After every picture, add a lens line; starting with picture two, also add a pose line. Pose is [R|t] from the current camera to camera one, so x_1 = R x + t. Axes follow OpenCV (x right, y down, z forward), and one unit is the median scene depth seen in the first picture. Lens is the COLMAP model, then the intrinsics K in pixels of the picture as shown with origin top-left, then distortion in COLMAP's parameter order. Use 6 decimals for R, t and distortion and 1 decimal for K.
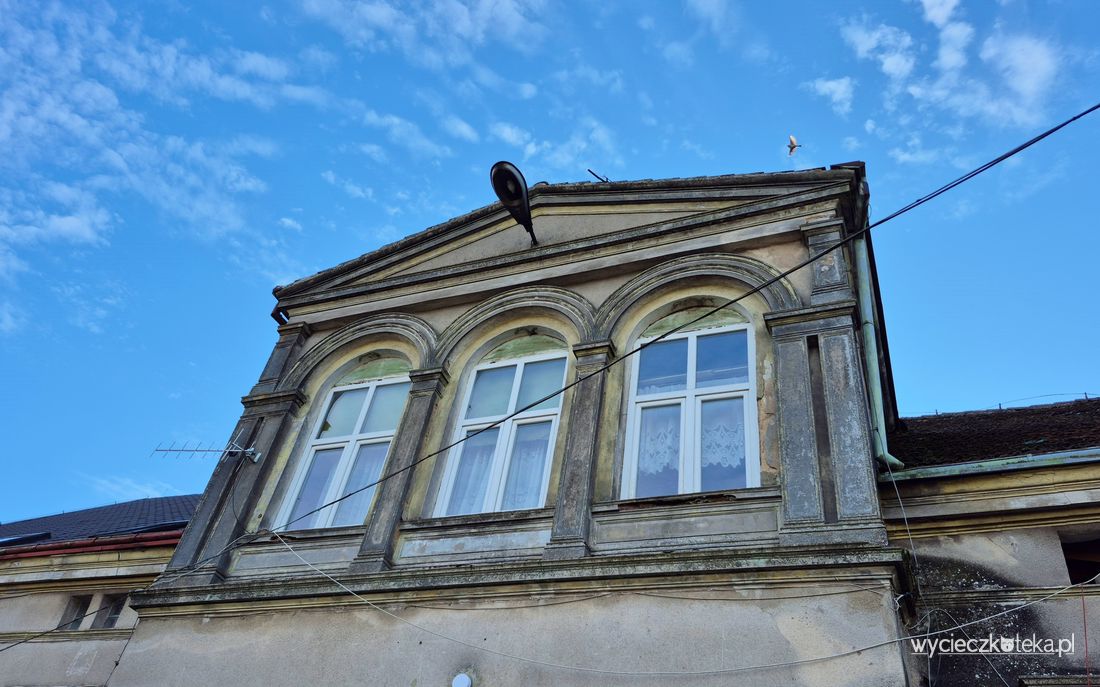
lens RADIAL K [[841.4, 0, 550.0], [0, 841.4, 343.5], [0, 0, 1]] dist [0.030426, -0.004050]
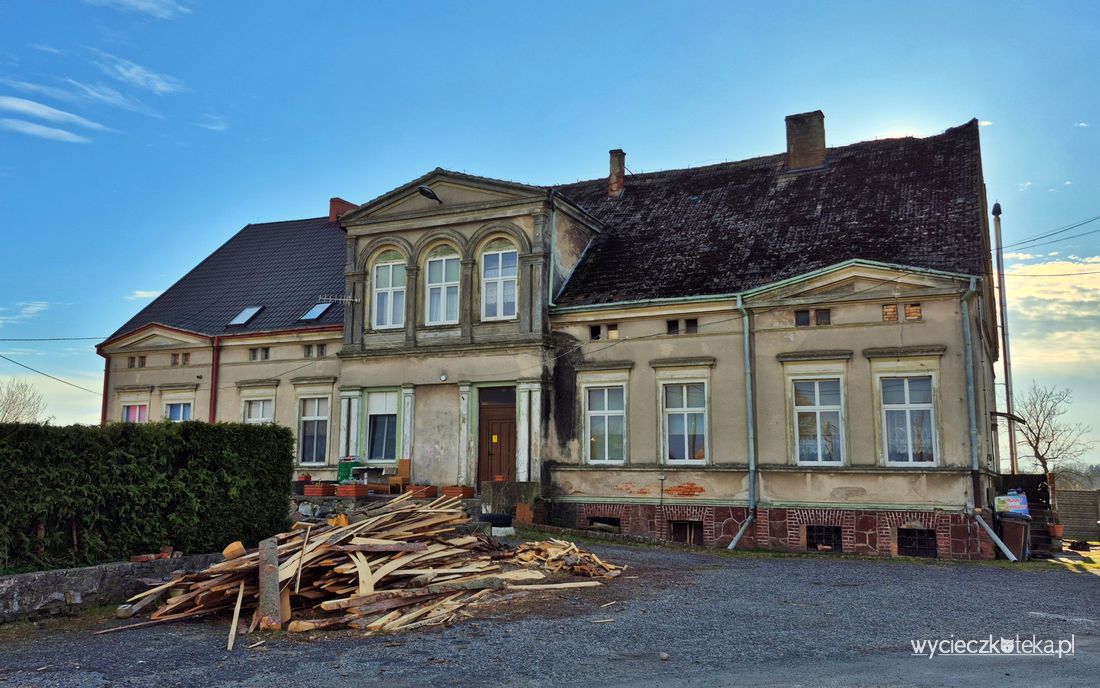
lens RADIAL K [[841.4, 0, 550.0], [0, 841.4, 344.0], [0, 0, 1]] dist [0.030426, -0.004050]
pose [[0.989992, -0.138307, -0.028050, 0.389267], [0.130764, 0.824277, 0.550880, -1.367181], [-0.053070, -0.549035, 0.834113, -1.648421]]
